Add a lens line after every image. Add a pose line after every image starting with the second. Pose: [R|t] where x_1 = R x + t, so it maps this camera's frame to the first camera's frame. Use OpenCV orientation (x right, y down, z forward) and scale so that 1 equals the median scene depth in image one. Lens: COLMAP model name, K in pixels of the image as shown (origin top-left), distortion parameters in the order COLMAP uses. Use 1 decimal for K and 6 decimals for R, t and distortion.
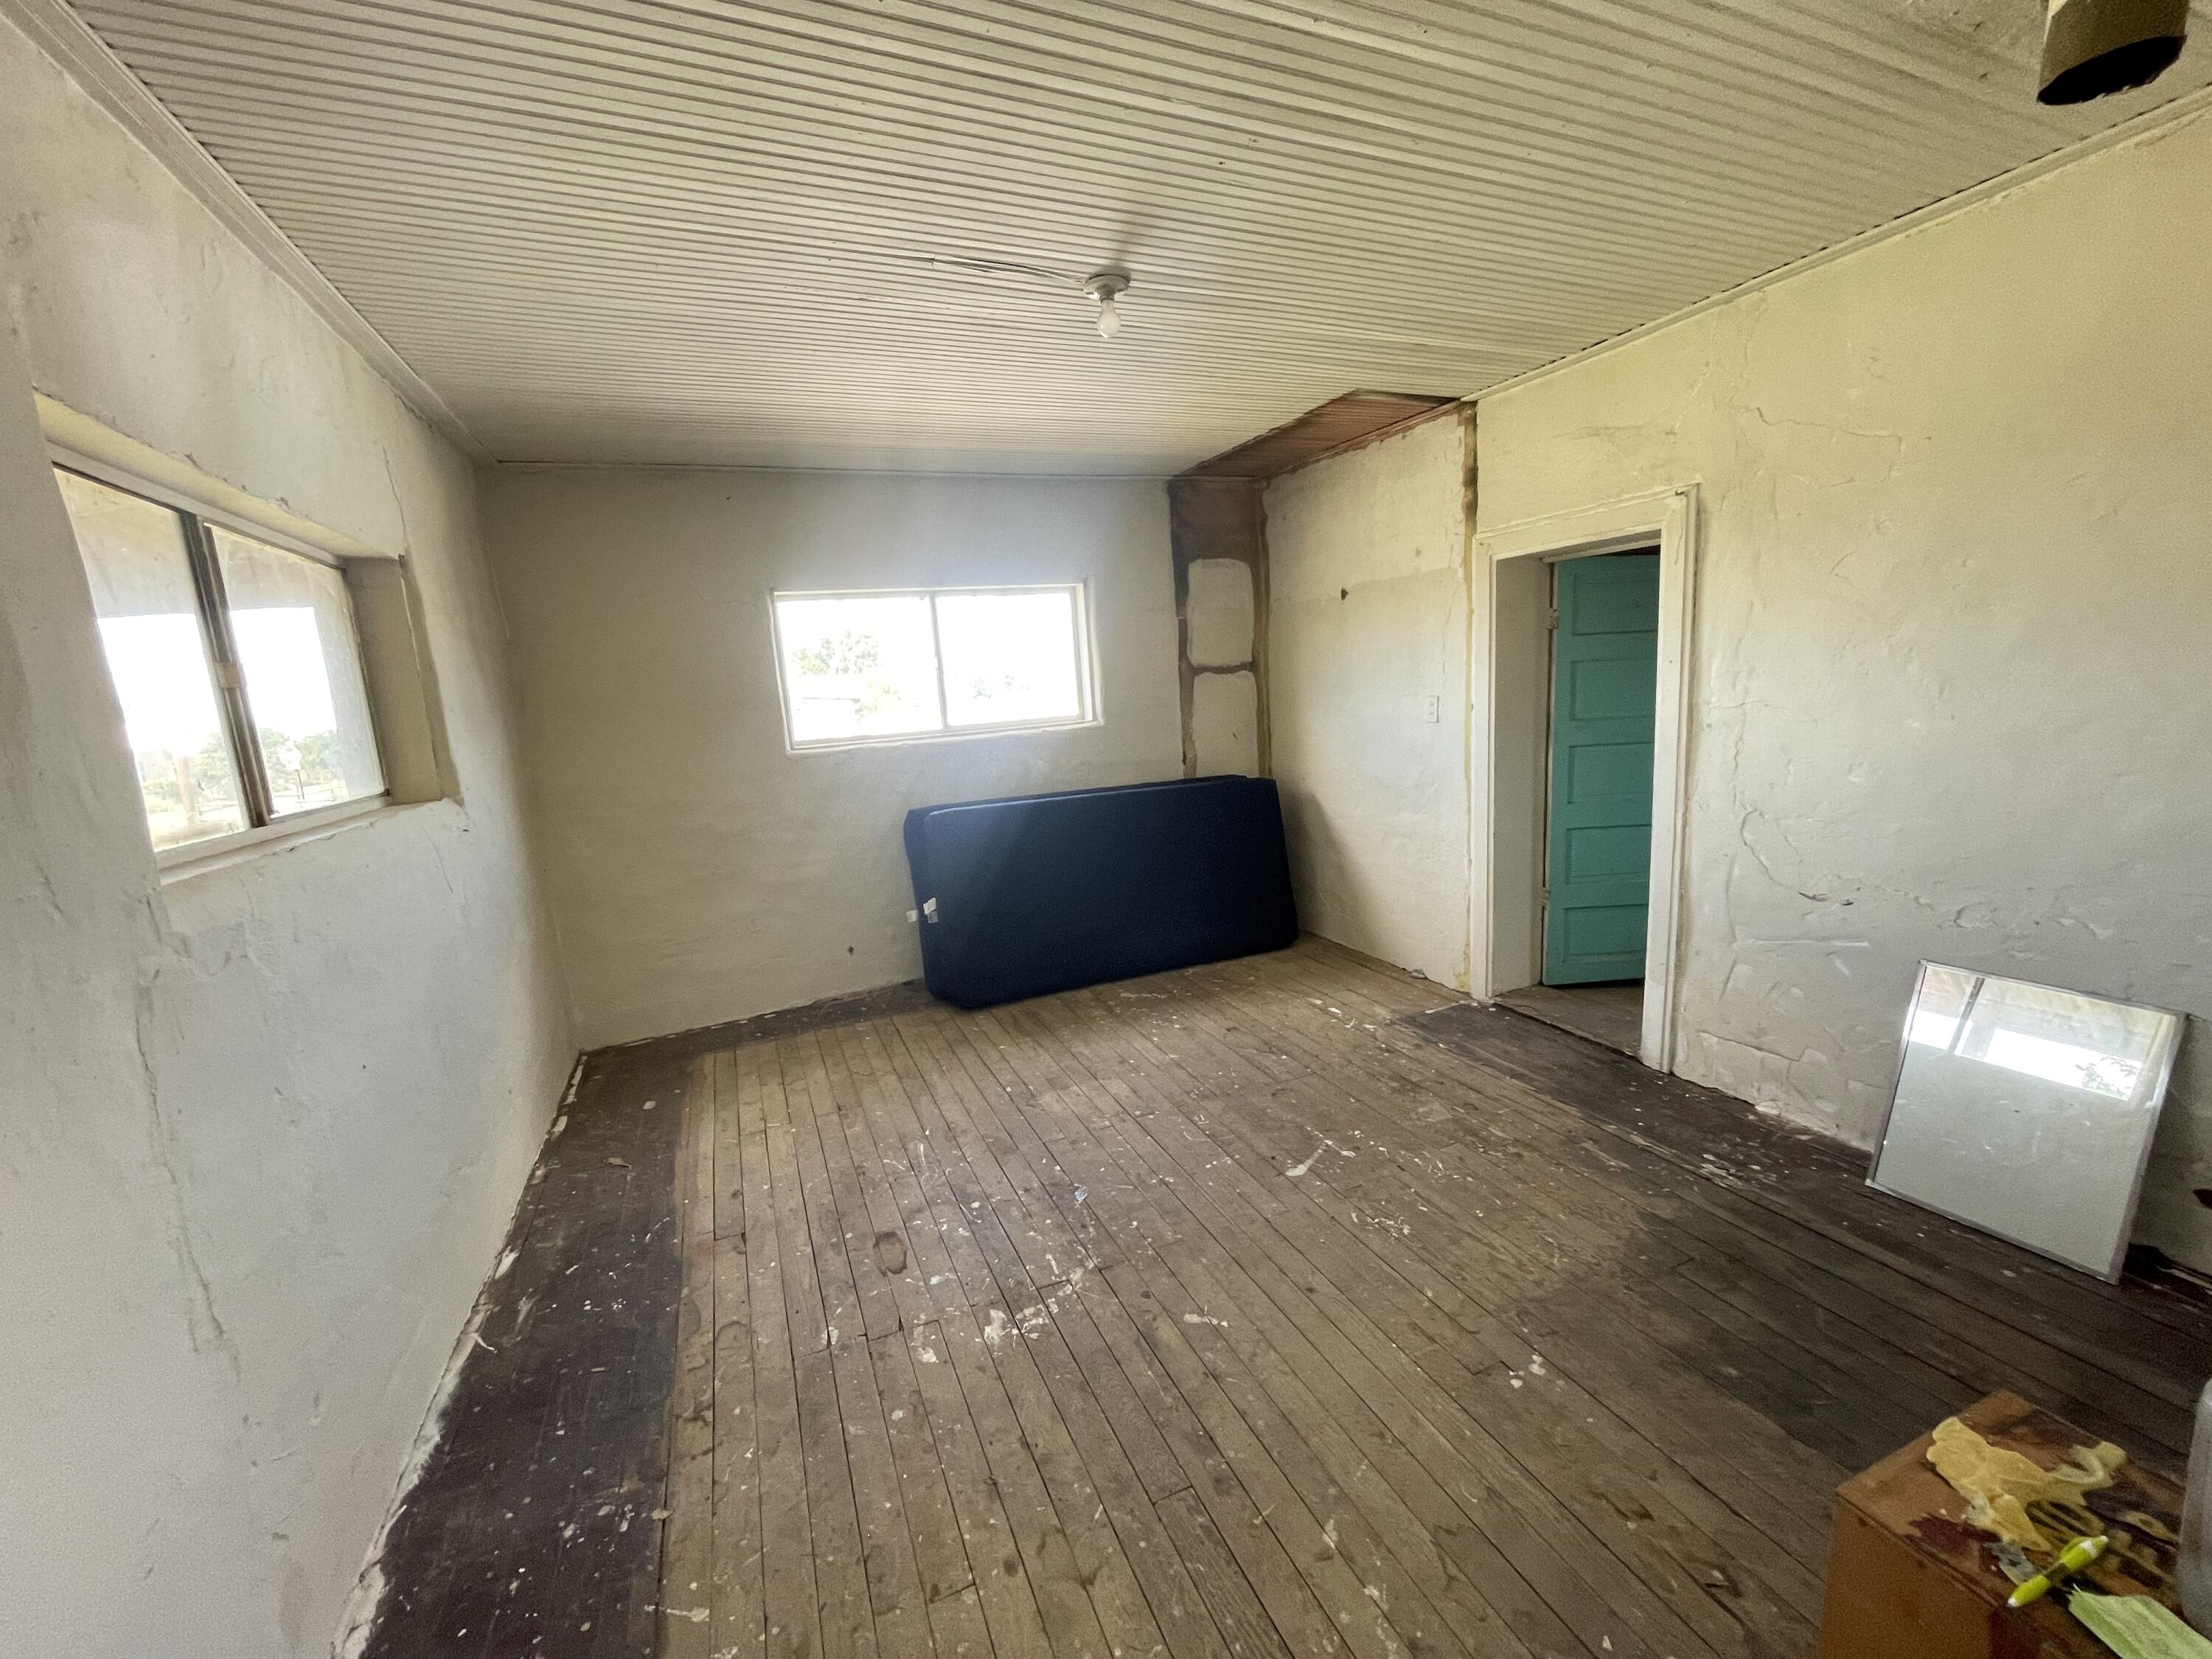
lens RADIAL K [[896.5, 0, 1097.3], [0, 896.5, 828.6], [0, 0, 1]] dist [-0.016581, 0.006685]
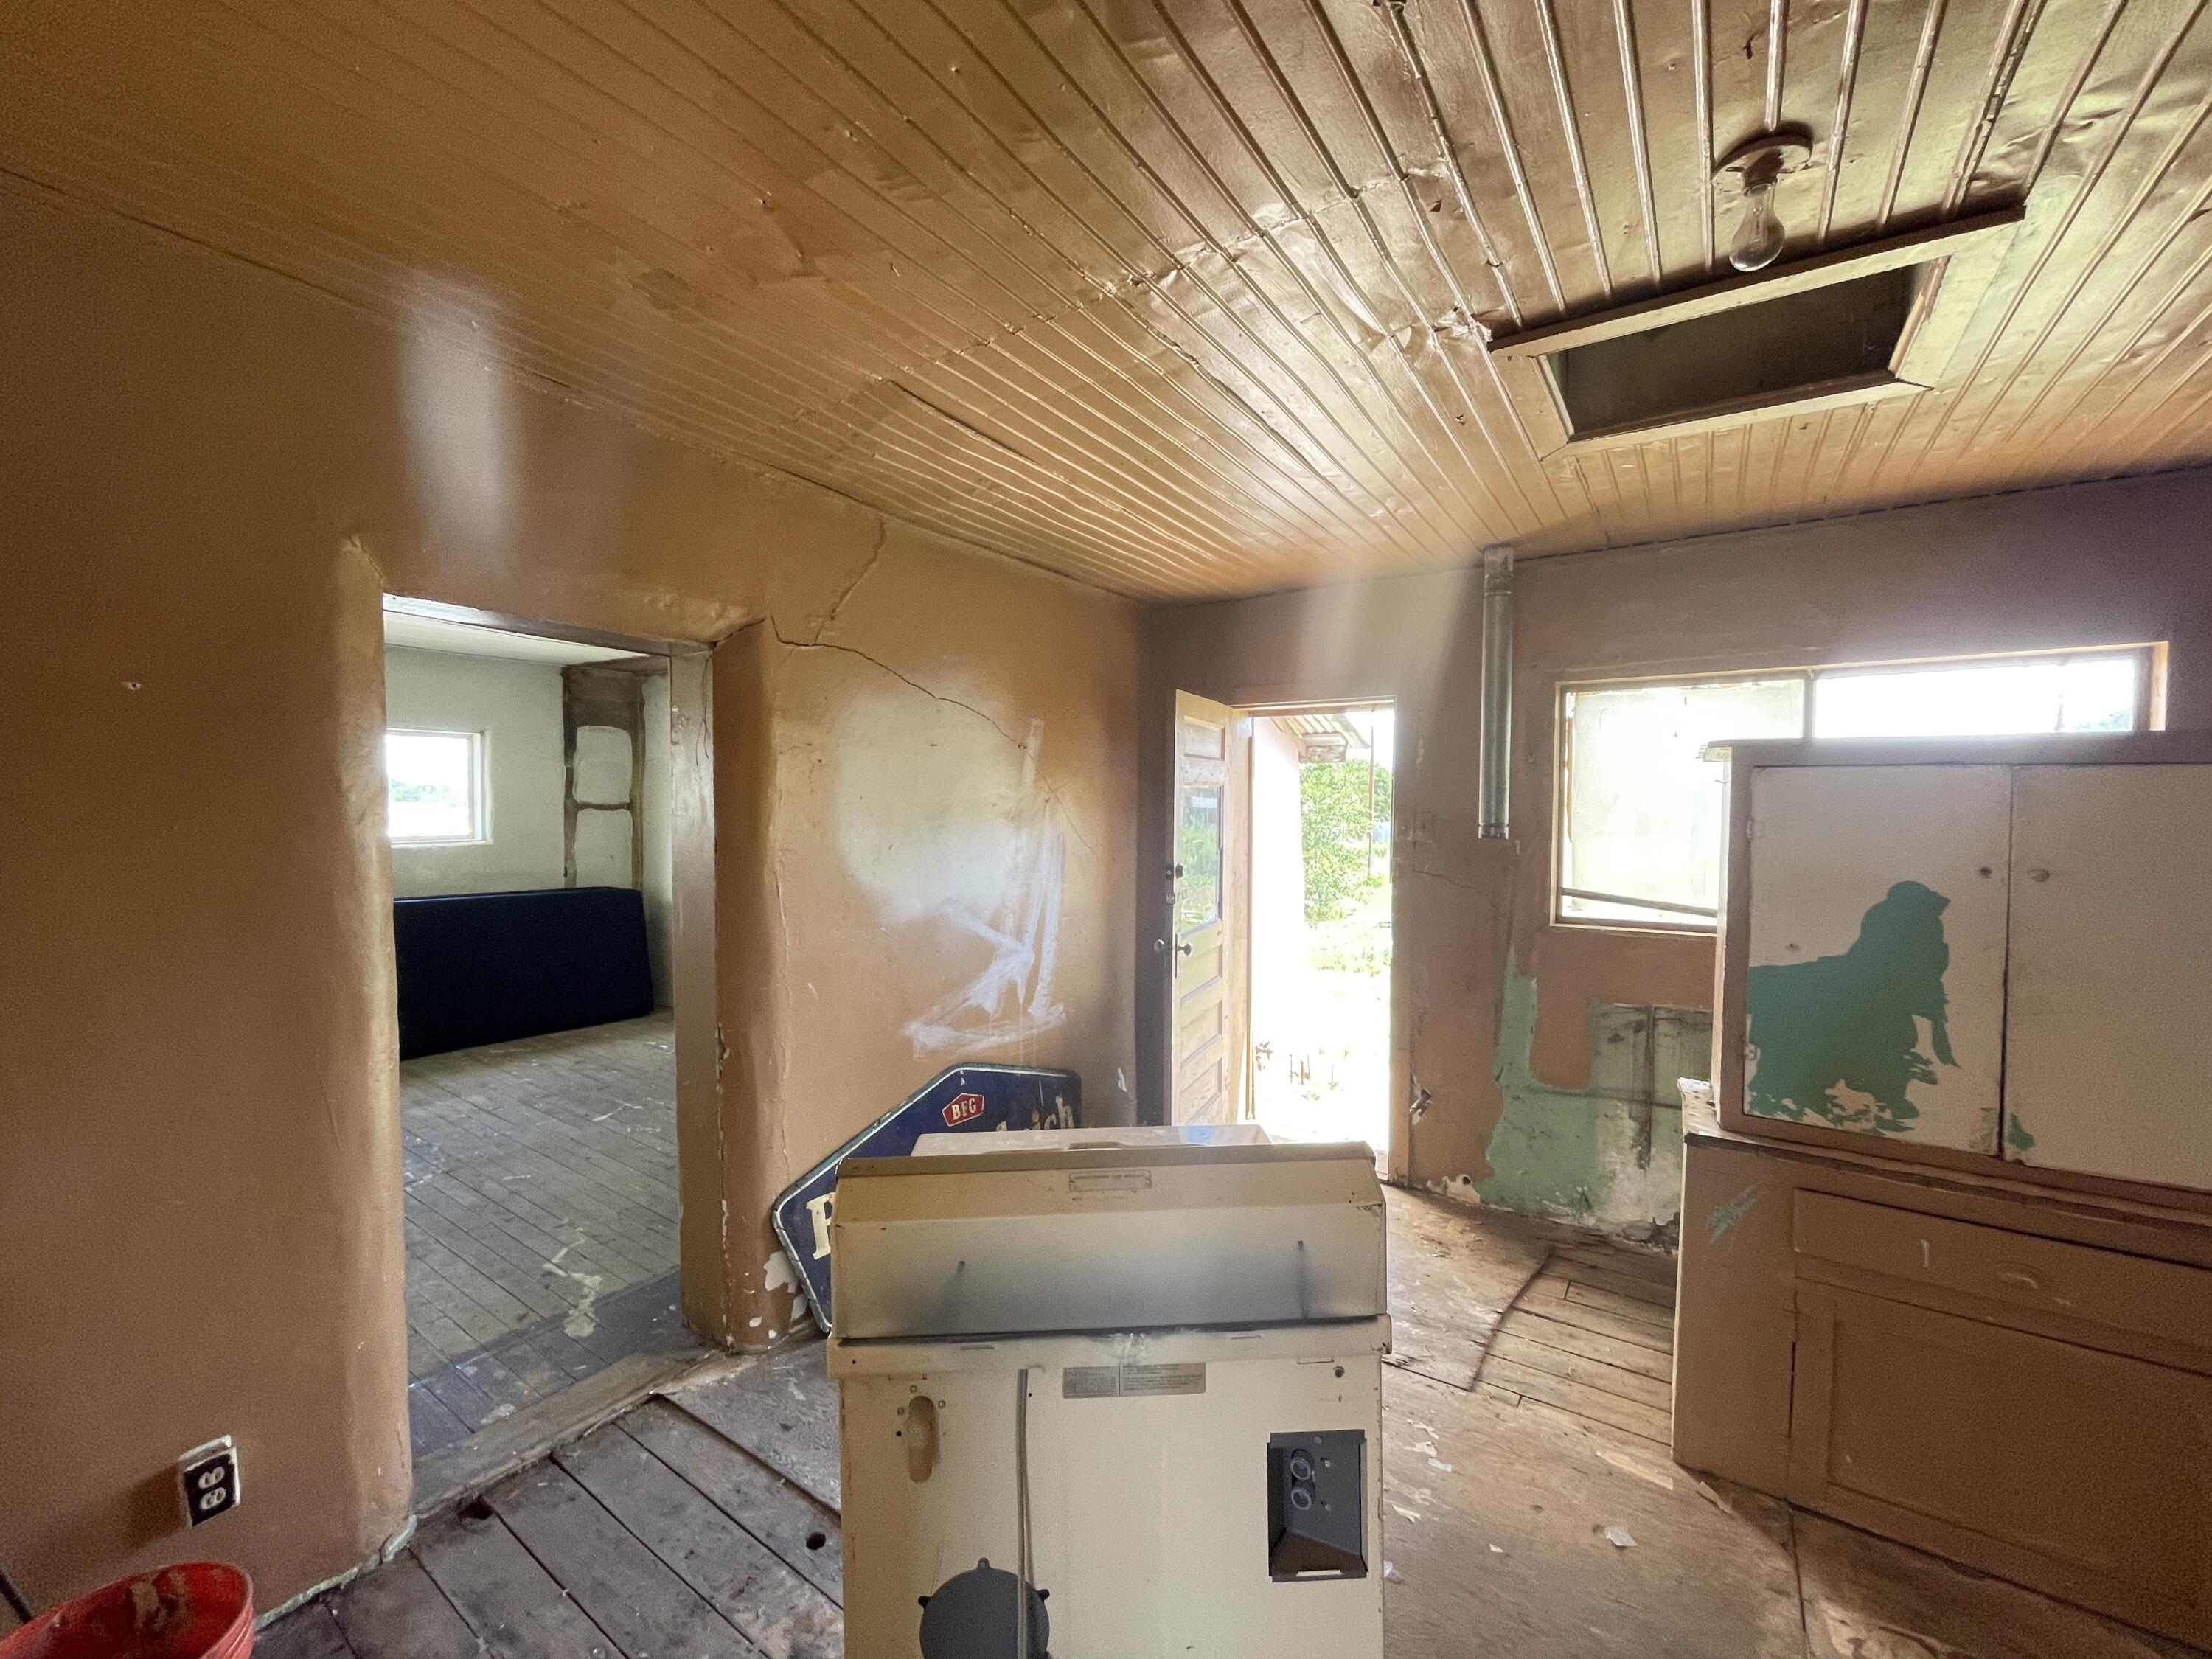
lens RADIAL K [[902.3, 0, 1106.0], [0, 902.3, 829.5], [0, 0, 1]] dist [-0.002055, 0.000044]
pose [[0.834860, 0.060857, 0.547088, 0.054081], [0.020641, 0.989710, -0.141591, 0.100346], [-0.550076, 0.129501, 0.825013, -0.849106]]
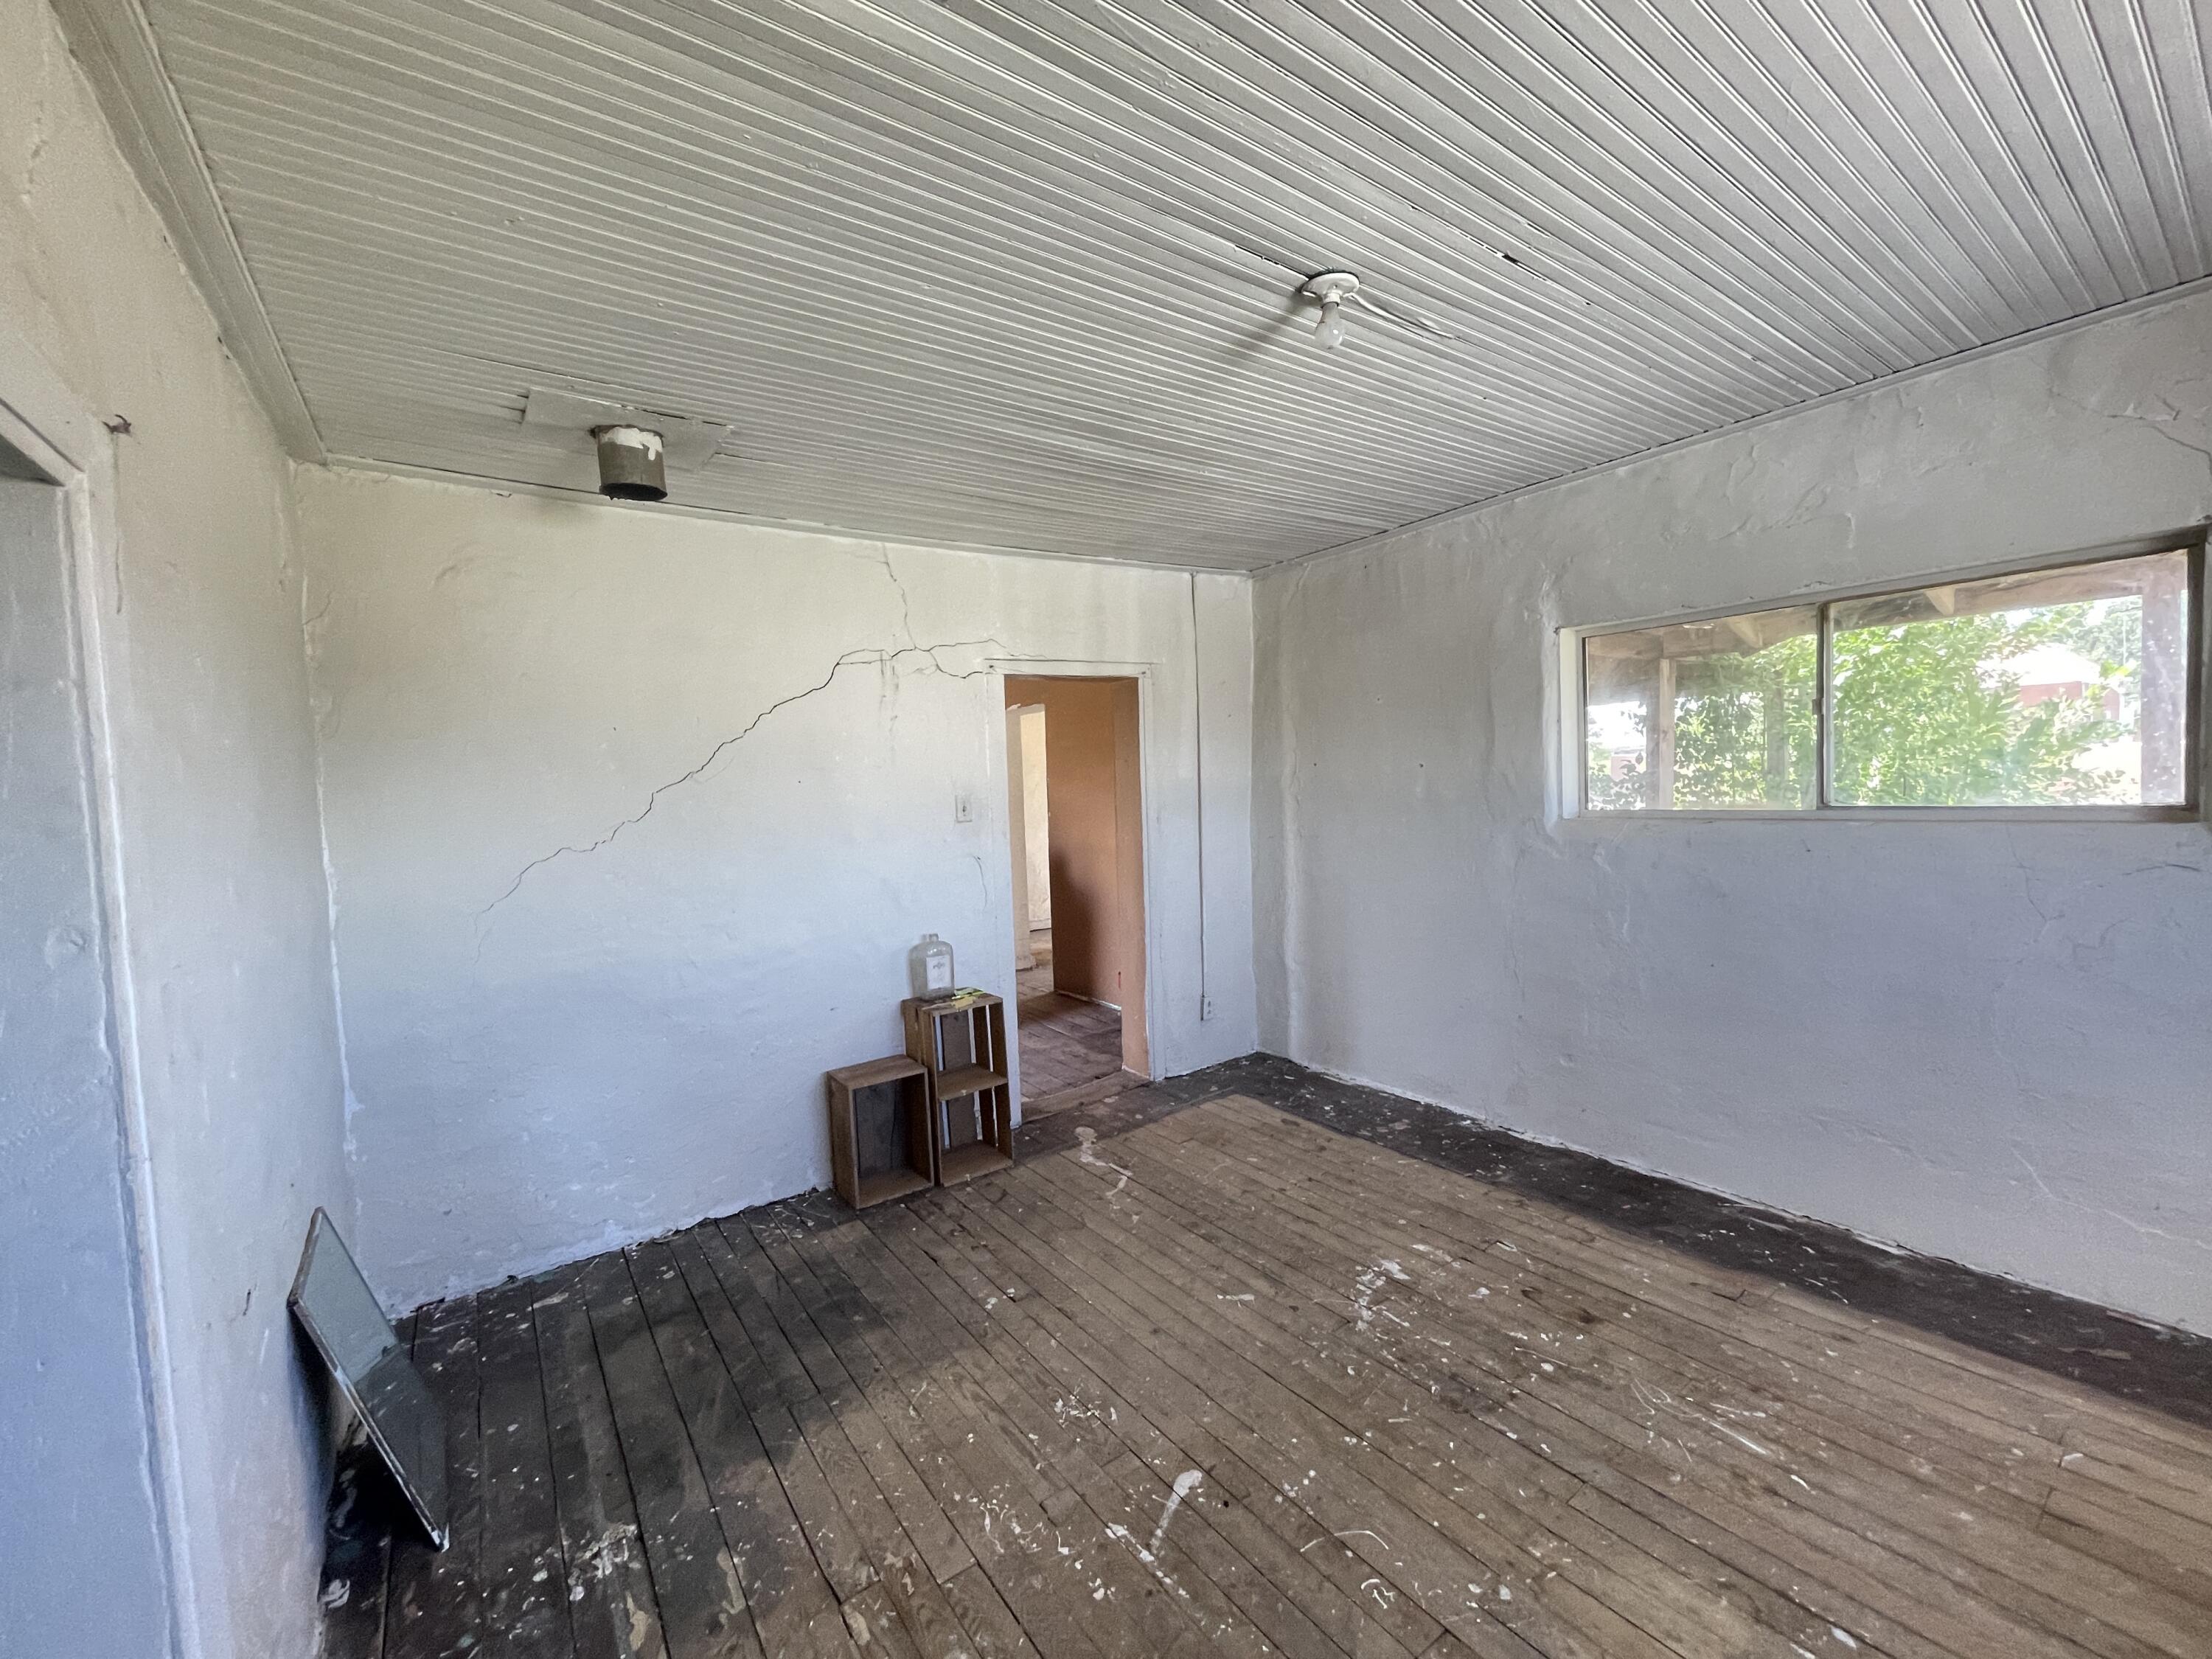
lens RADIAL K [[894.4, 0, 1099.0], [0, 894.4, 830.5], [0, 0, 1]] dist [-0.000768, 0.000370]
pose [[-0.969063, 0.123995, -0.213406, 0.340337], [0.075492, 0.972115, 0.222020, -0.252100], [0.234985, 0.199041, -0.951402, 1.396625]]
